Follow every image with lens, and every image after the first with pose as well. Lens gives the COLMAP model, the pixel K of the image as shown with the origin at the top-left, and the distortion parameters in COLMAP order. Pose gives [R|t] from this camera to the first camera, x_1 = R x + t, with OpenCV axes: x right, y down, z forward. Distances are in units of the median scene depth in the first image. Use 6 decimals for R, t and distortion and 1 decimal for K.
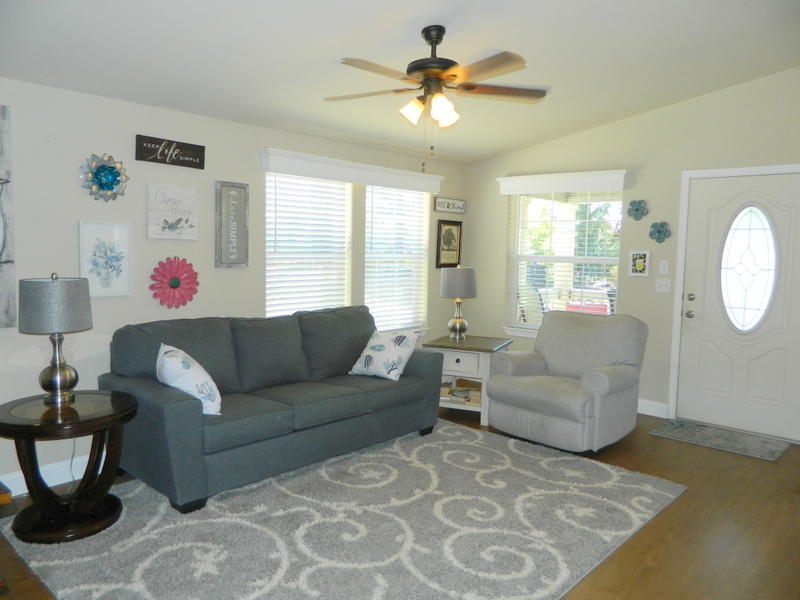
lens RADIAL K [[595.1, 0, 400.0], [0, 595.1, 300.0], [0, 0, 1]] dist [0.006455, 0.005376]
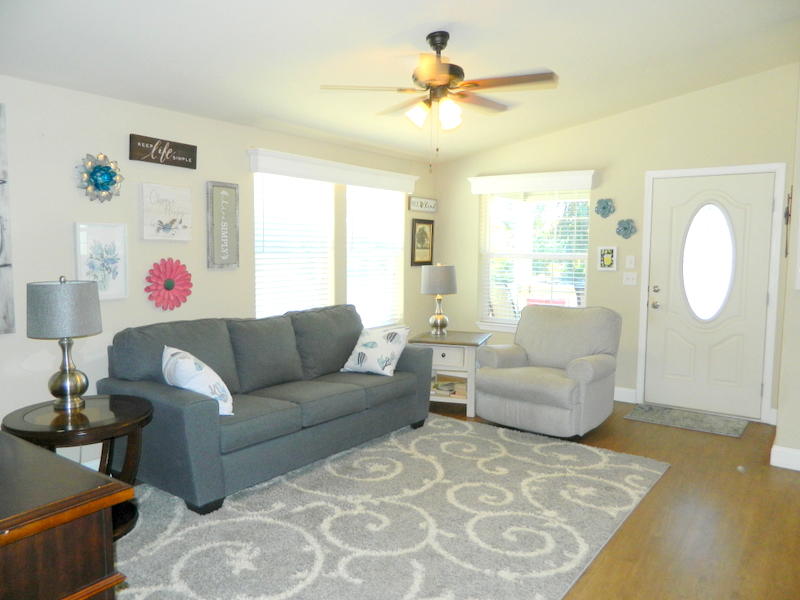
lens RADIAL K [[595.1, 0, 400.0], [0, 595.1, 300.0], [0, 0, 1]] dist [0.006455, 0.005376]
pose [[0.994228, -0.021740, 0.105065, -0.112853], [0.021631, 0.999764, 0.002184, 0.003237], [-0.105088, 0.000101, 0.994463, -0.022708]]
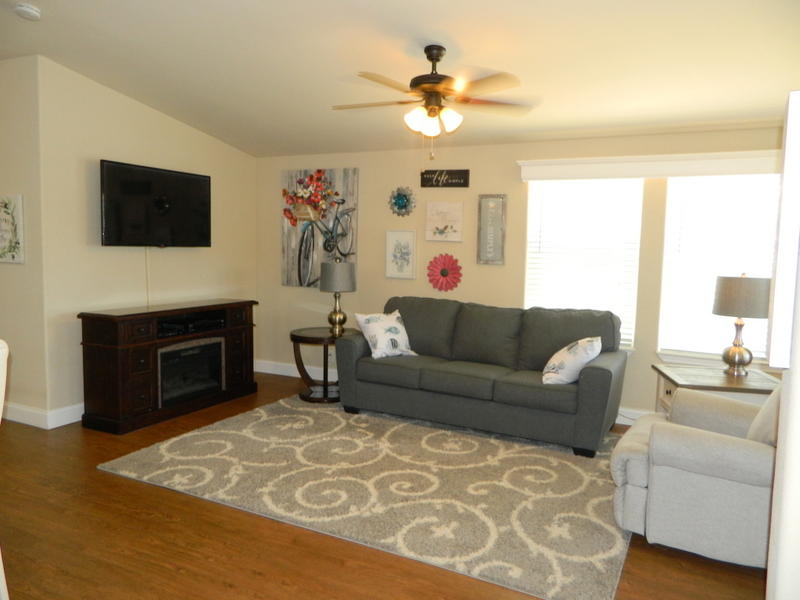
lens RADIAL K [[595.1, 0, 400.0], [0, 595.1, 300.0], [0, 0, 1]] dist [0.006455, 0.005376]
pose [[0.268054, 0.079809, -0.960092, 1.008265], [-0.107484, 0.992819, 0.052520, -0.030301], [0.957389, 0.089116, 0.274707, 0.585460]]
